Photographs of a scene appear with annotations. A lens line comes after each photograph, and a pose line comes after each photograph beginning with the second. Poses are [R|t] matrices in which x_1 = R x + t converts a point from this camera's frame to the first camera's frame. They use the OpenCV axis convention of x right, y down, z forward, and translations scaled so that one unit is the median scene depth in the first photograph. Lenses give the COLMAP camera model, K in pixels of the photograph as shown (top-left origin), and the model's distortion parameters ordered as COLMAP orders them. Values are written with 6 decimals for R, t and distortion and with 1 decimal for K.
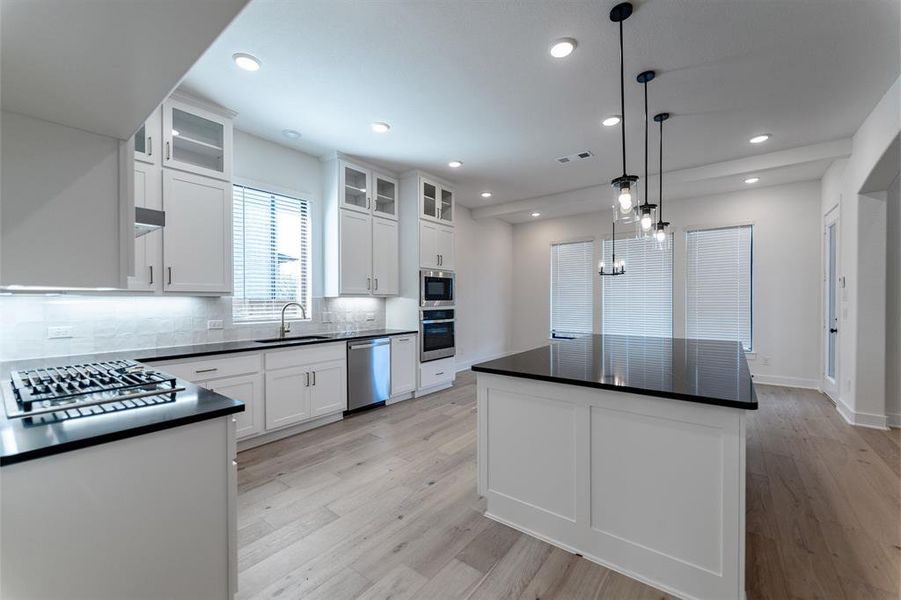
lens RADIAL K [[364.0, 0, 451.1], [0, 364.0, 303.1], [0, 0, 1]] dist [-0.000374, -0.000527]
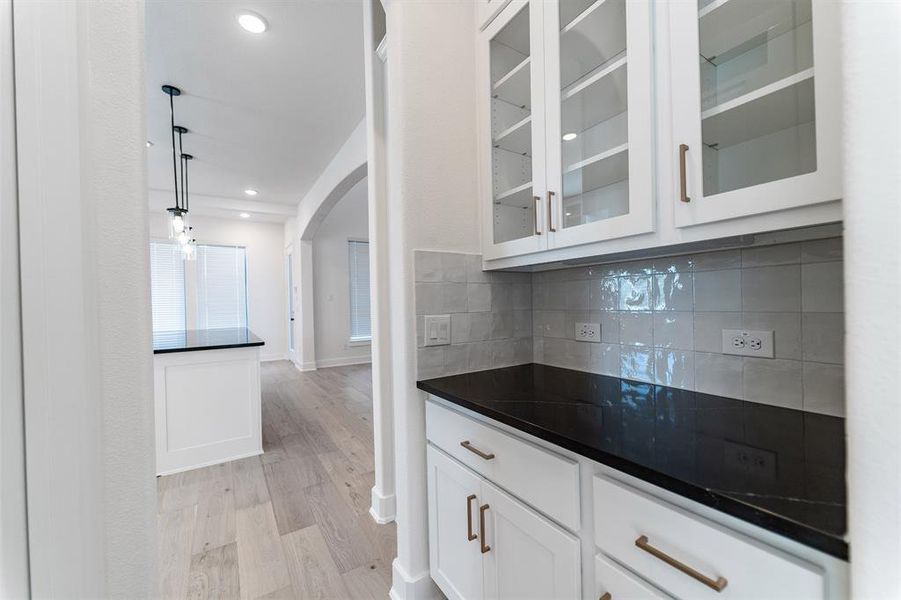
lens RADIAL K [[364.0, 0, 451.1], [0, 364.0, 303.1], [0, 0, 1]] dist [-0.000374, -0.000527]
pose [[0.342072, -0.008321, 0.939637, -0.220719], [0.031644, 0.999496, -0.002669, 0.027222], [-0.939141, 0.030647, 0.342163, -0.212484]]
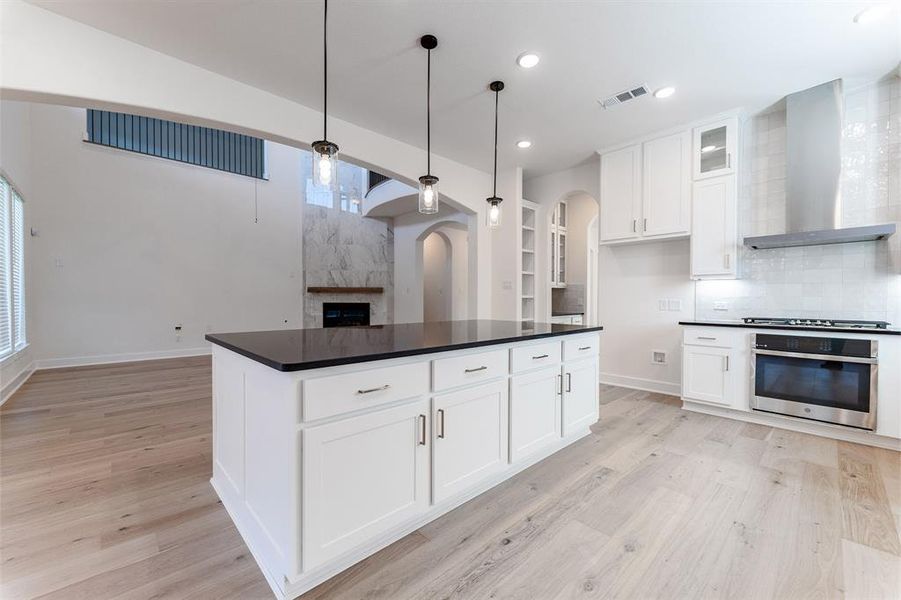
lens RADIAL K [[359.8, 0, 448.6], [0, 359.8, 302.9], [0, 0, 1]] dist [-0.000118, -0.000062]
pose [[-0.988270, -0.003126, 0.152682, 0.194804], [0.000292, 0.999750, 0.022359, 0.025653], [-0.152714, 0.022142, -0.988022, 1.120726]]
